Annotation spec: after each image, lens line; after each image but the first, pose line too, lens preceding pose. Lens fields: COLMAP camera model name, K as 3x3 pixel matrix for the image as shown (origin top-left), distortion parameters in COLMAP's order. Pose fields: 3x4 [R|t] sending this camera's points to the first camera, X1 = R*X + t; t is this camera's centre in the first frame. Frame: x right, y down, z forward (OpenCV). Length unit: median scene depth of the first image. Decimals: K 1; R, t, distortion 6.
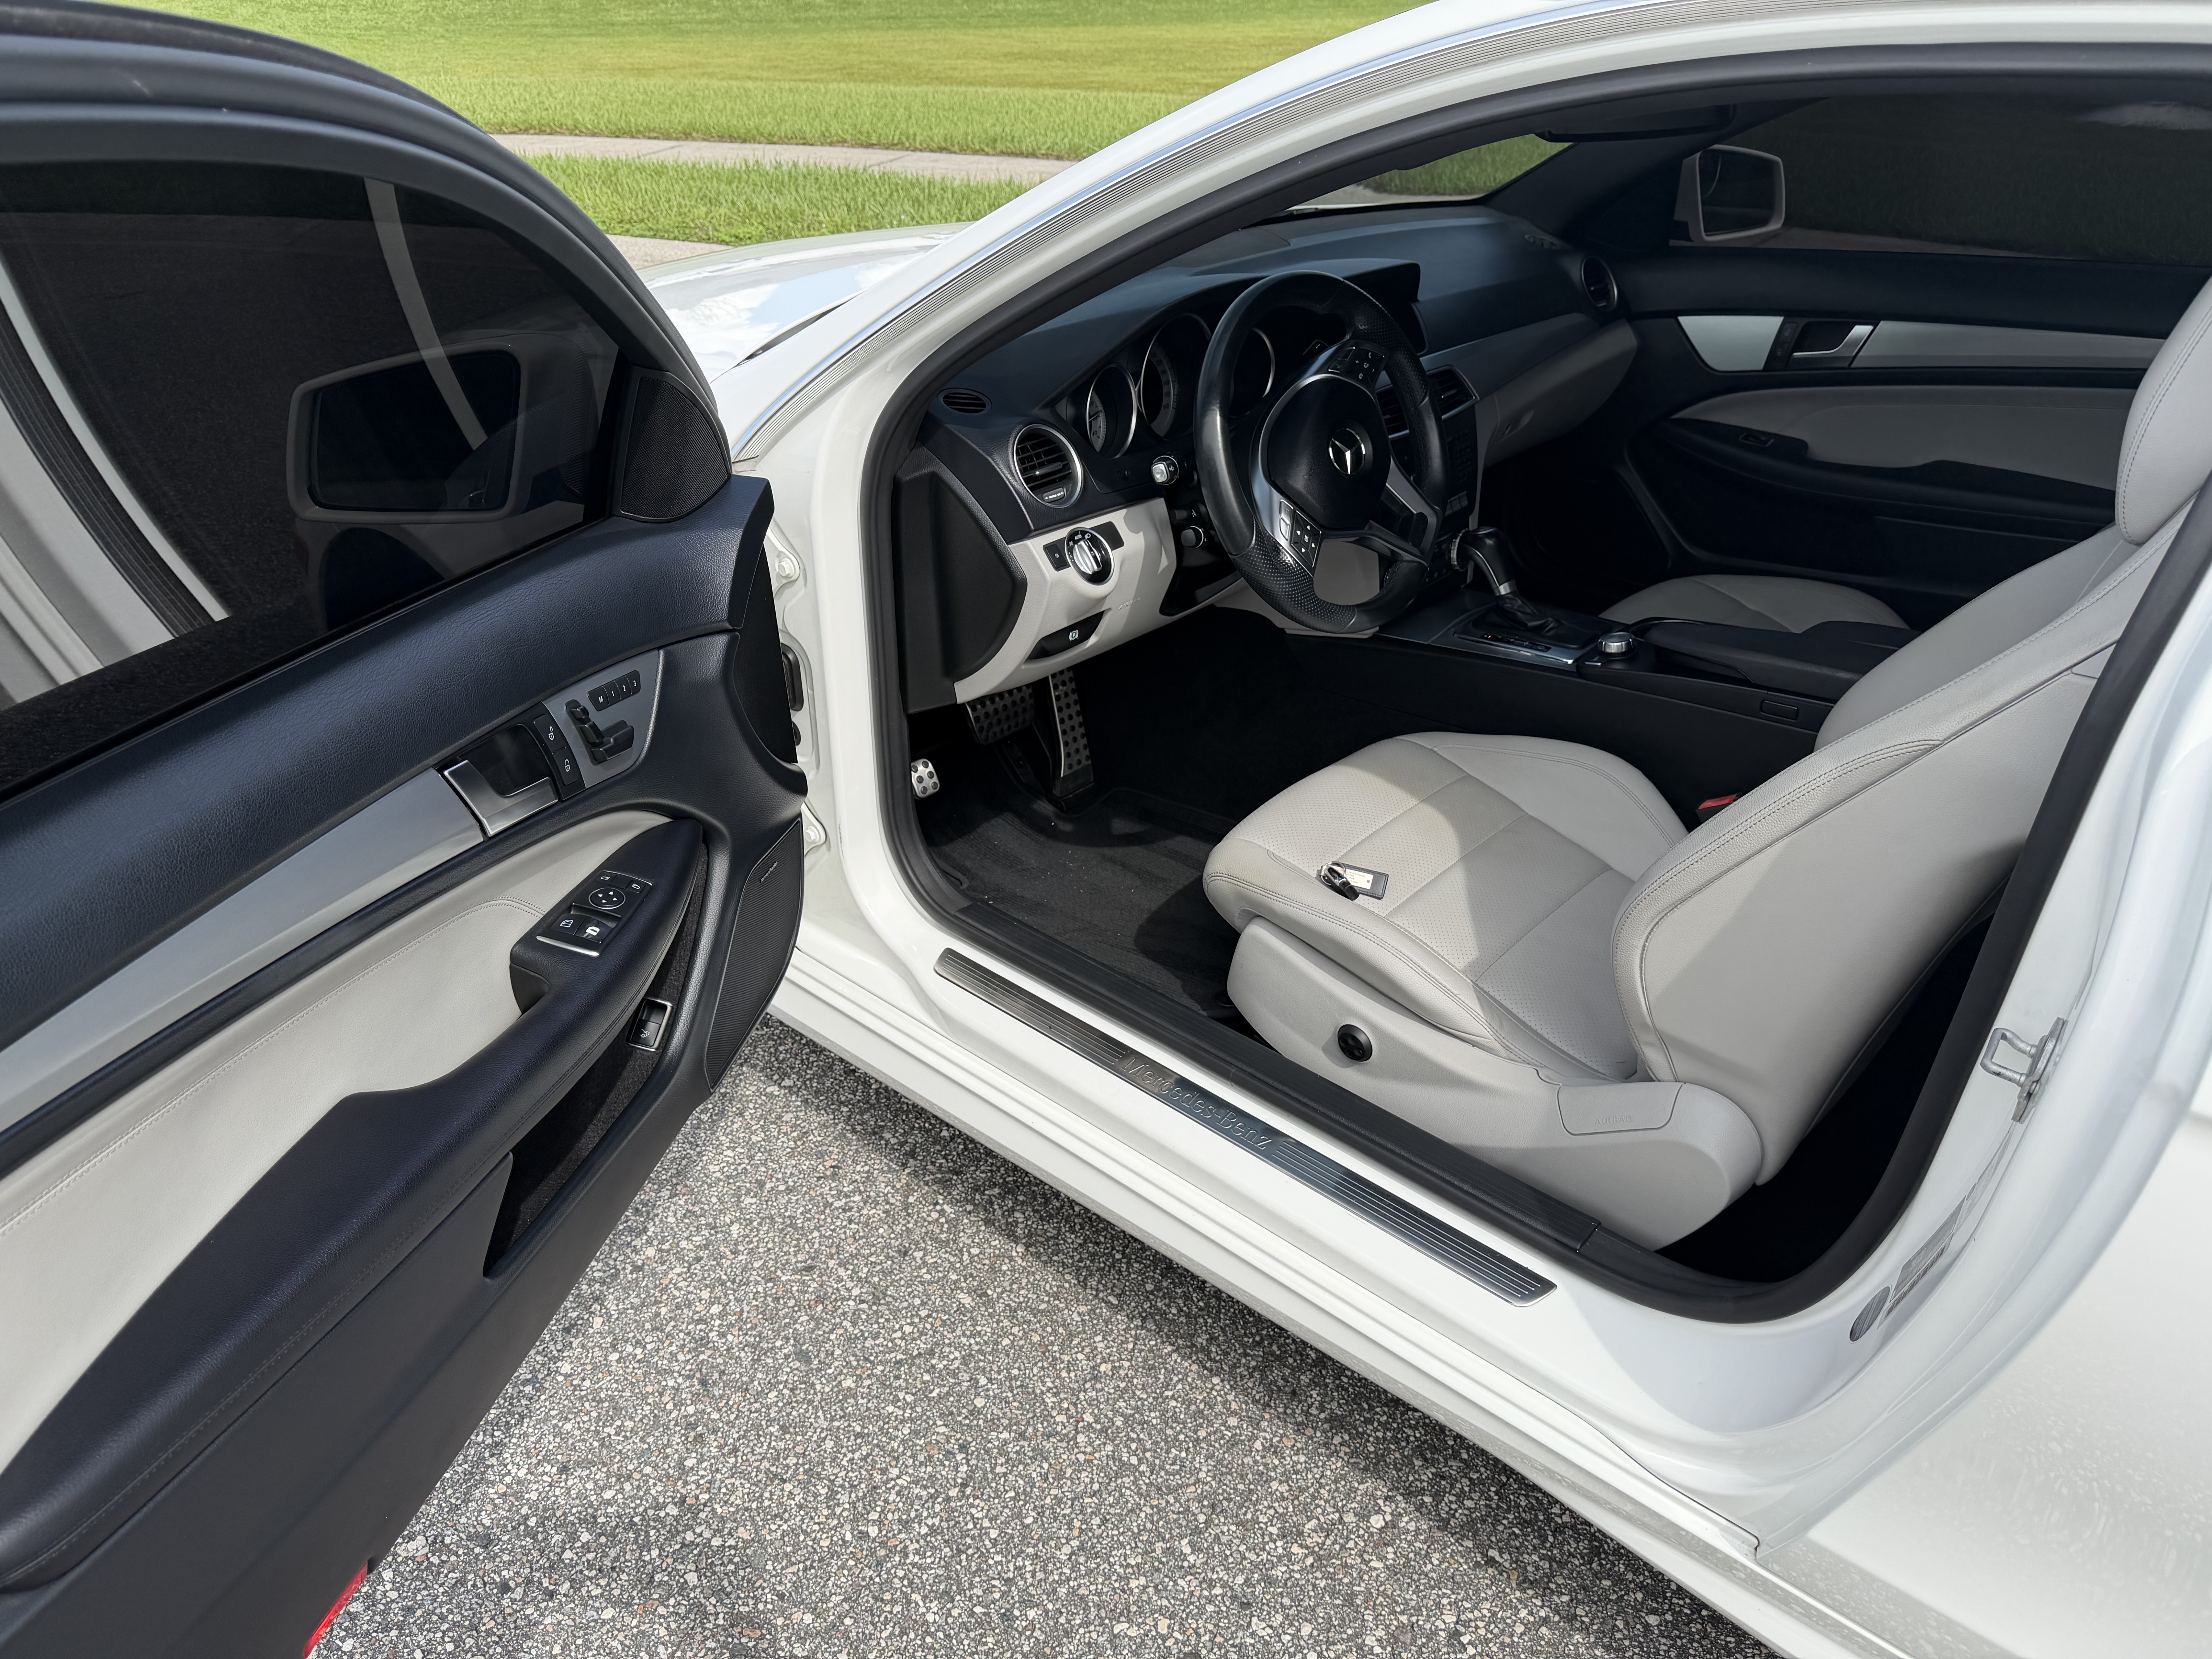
lens RADIAL K [[1558.2, 0, 1102.0], [0, 1558.2, 821.5], [0, 0, 1]] dist [0.086203, -0.170648]
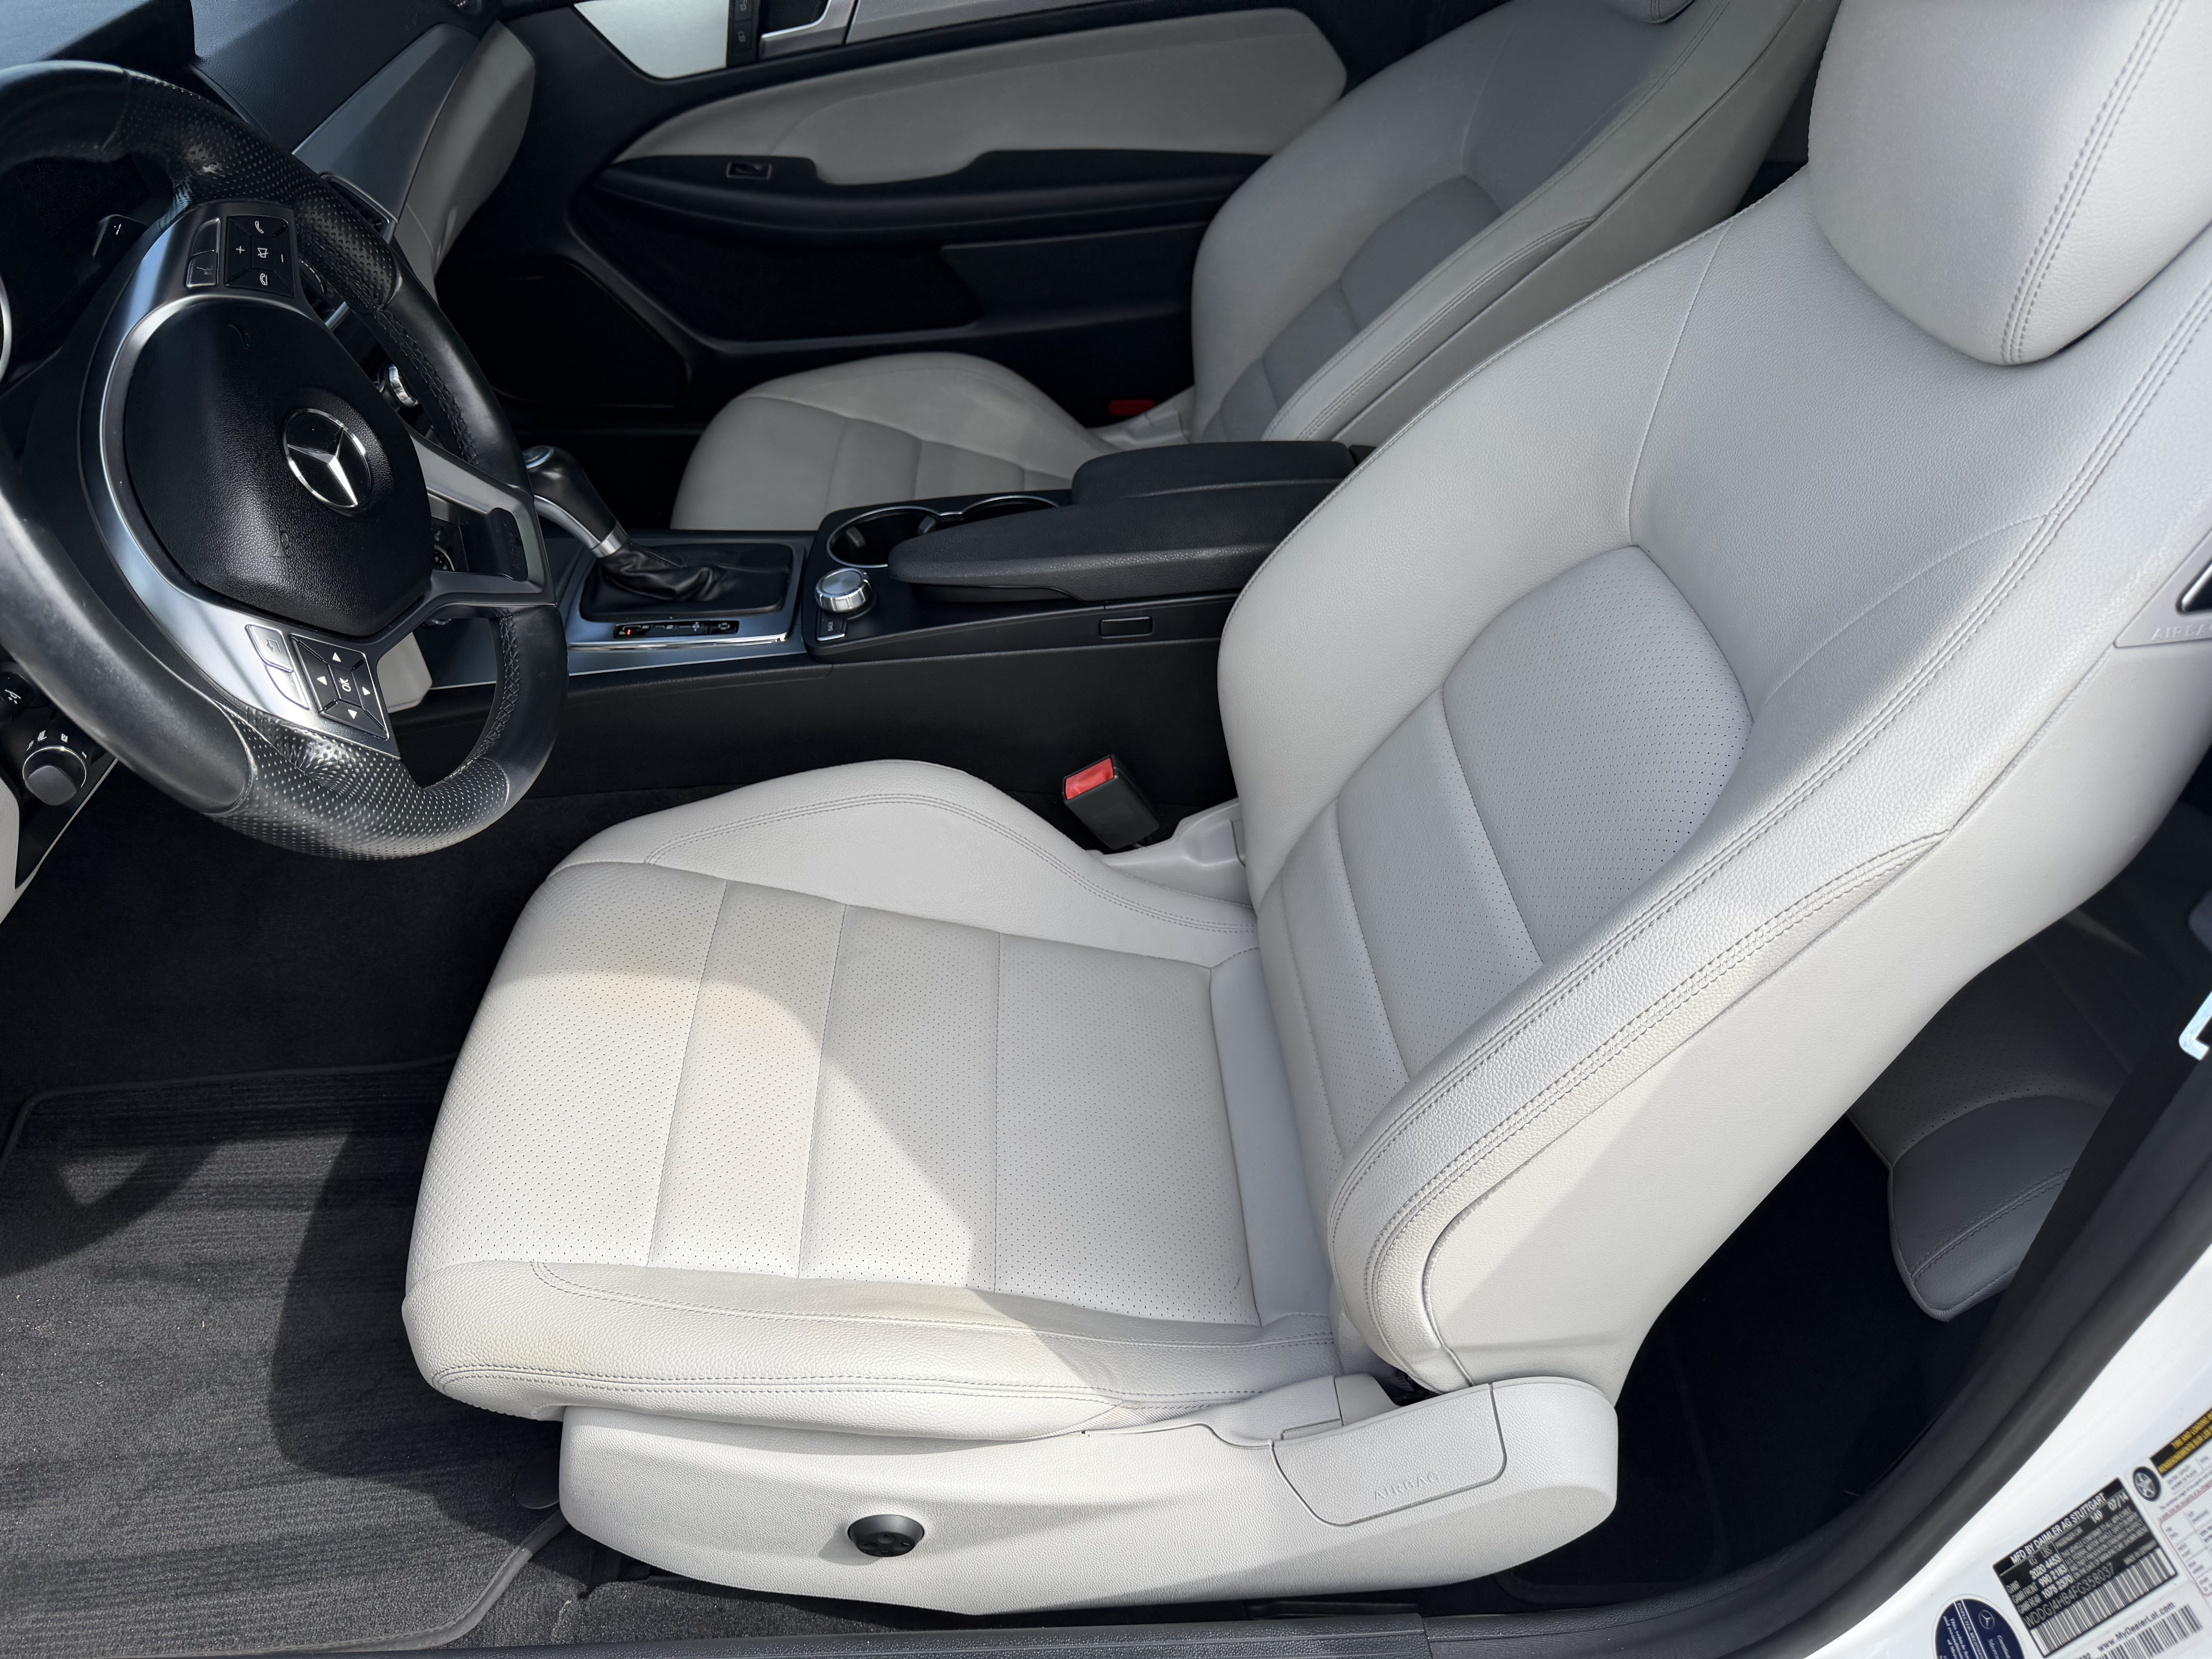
lens RADIAL K [[1558.2, 0, 1102.0], [0, 1558.2, 821.5], [0, 0, 1]] dist [0.086203, -0.170648]
pose [[0.709225, -0.435526, 0.554362, 0.015379], [0.320061, 0.899557, 0.297251, -0.157877], [-0.628141, -0.033388, 0.777383, 0.392203]]
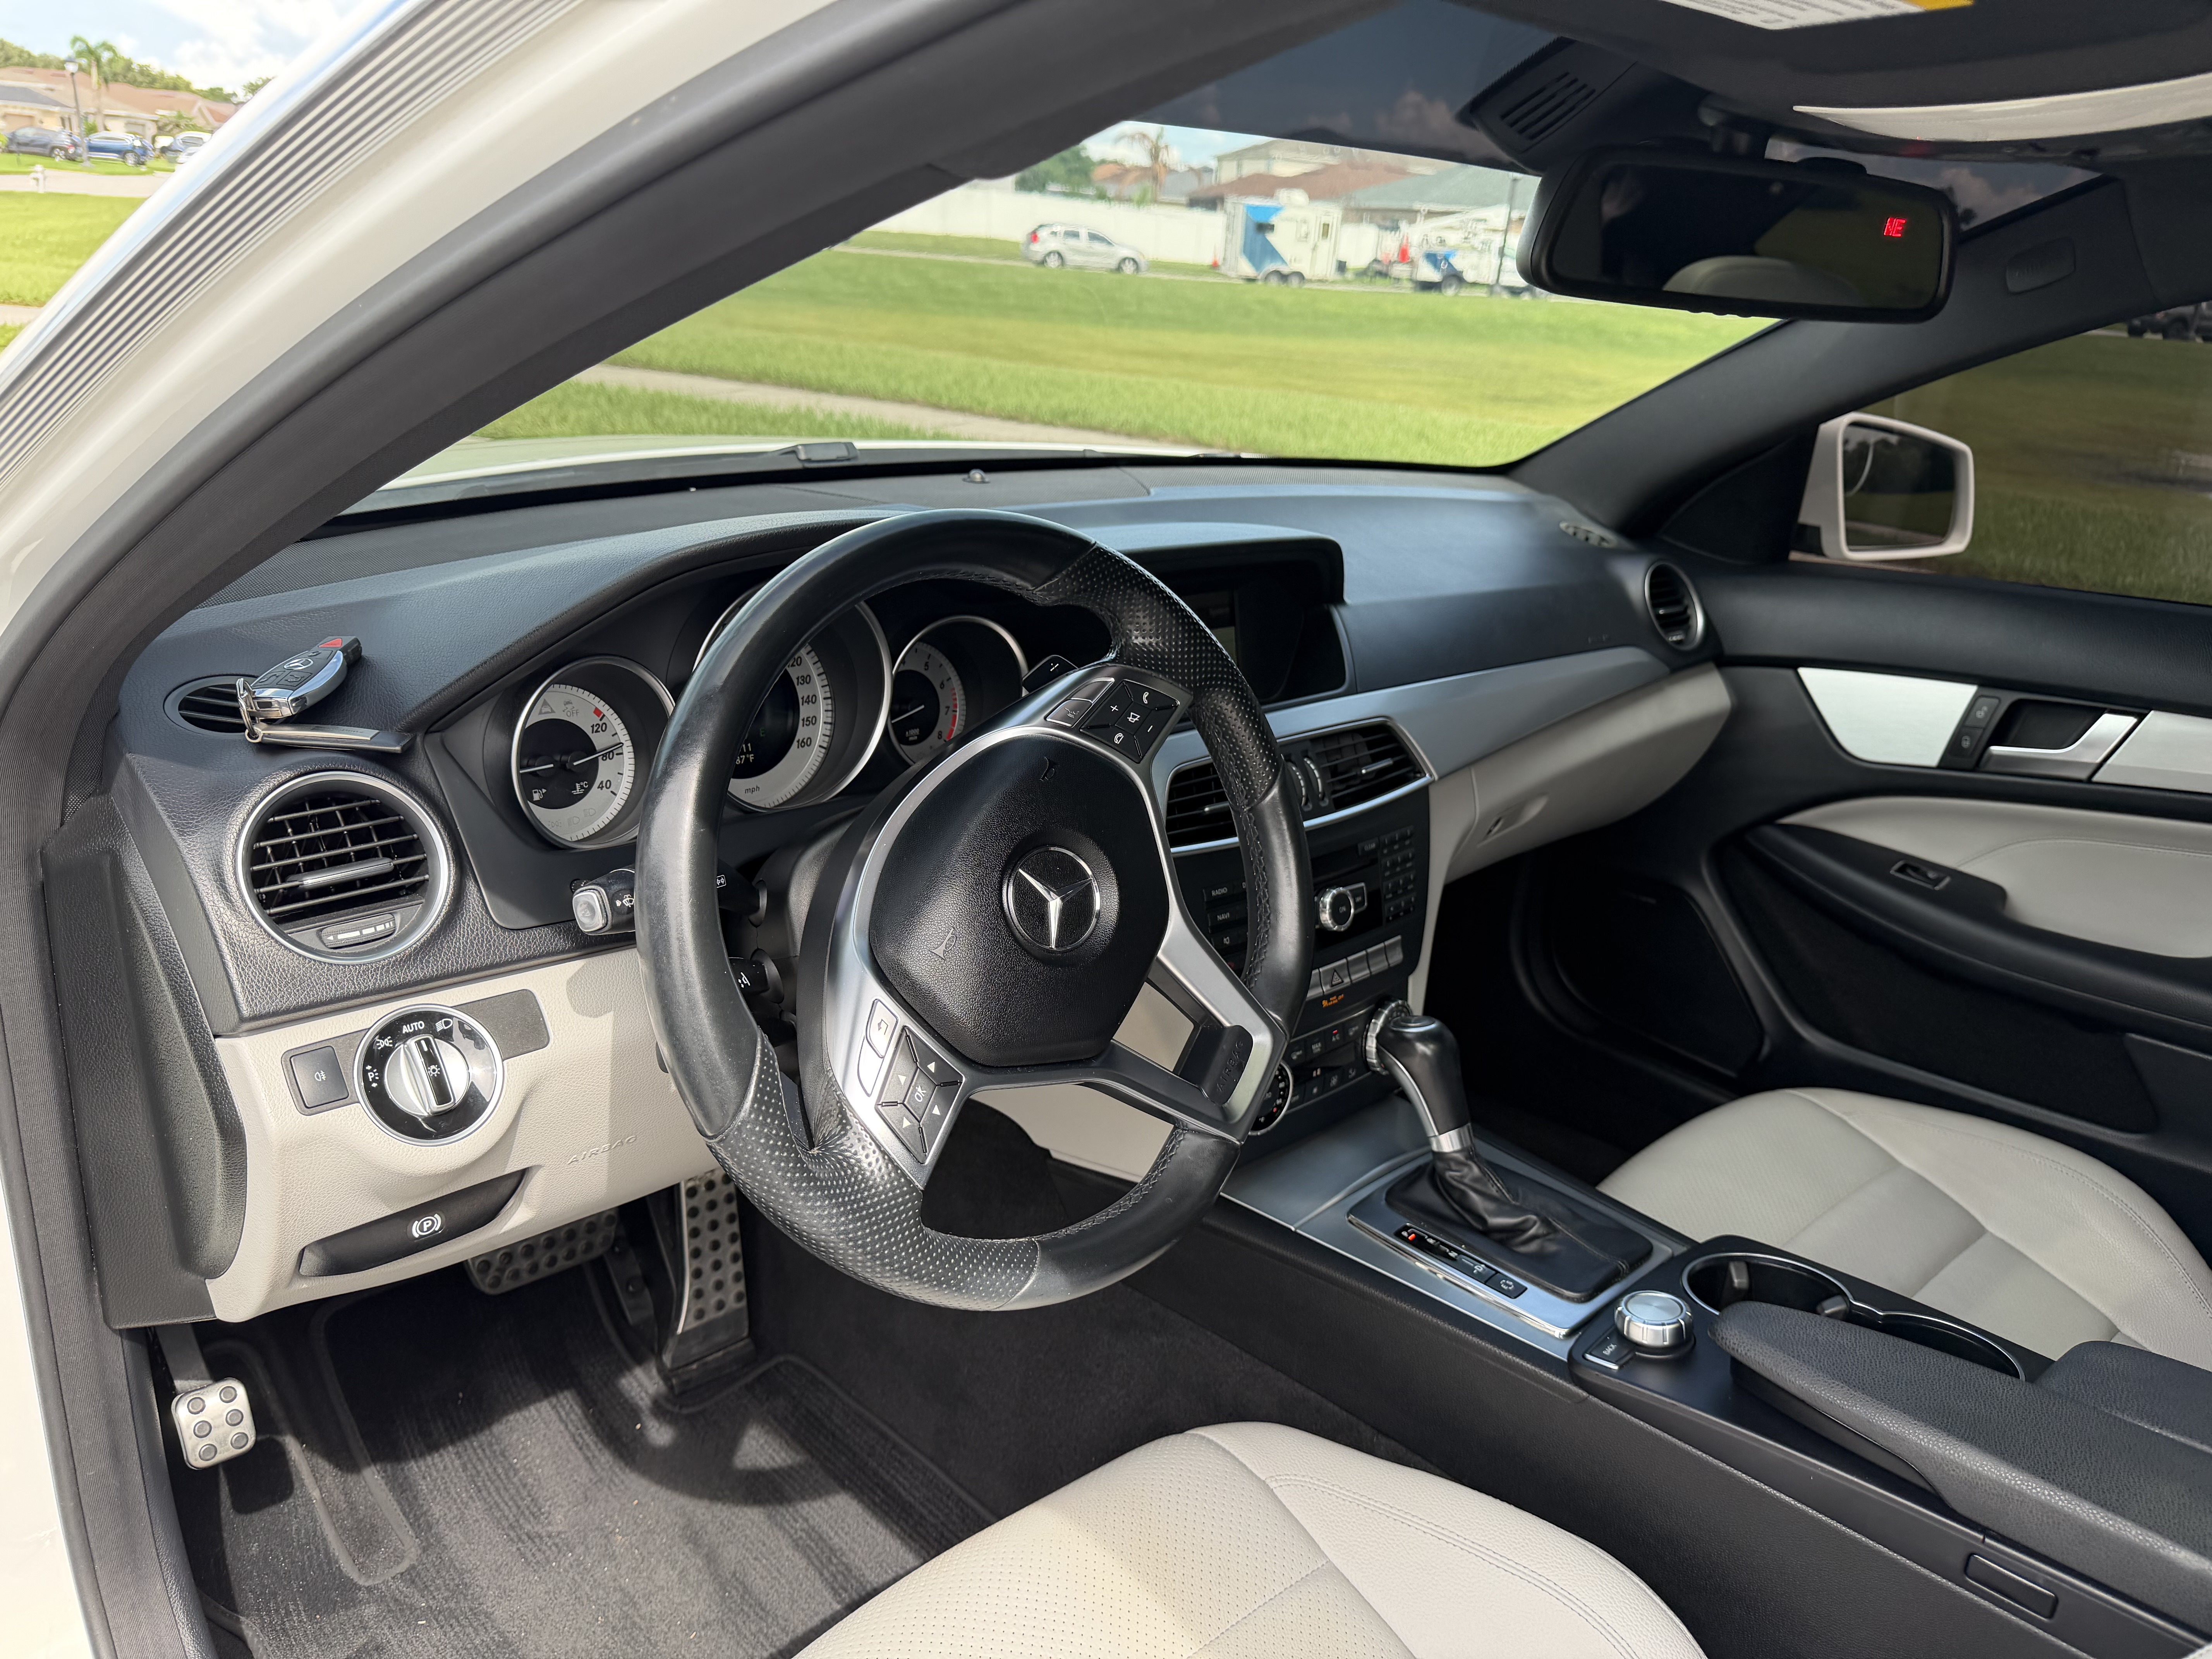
lens RADIAL K [[1559.3, 0, 1096.0], [0, 1559.3, 846.3], [0, 0, 1]] dist [0.085051, -0.172896]
pose [[0.992928, 0.104022, -0.057213, 0.147939], [-0.111501, 0.982592, -0.148592, -0.142714], [0.040761, 0.153920, 0.987242, 0.429058]]
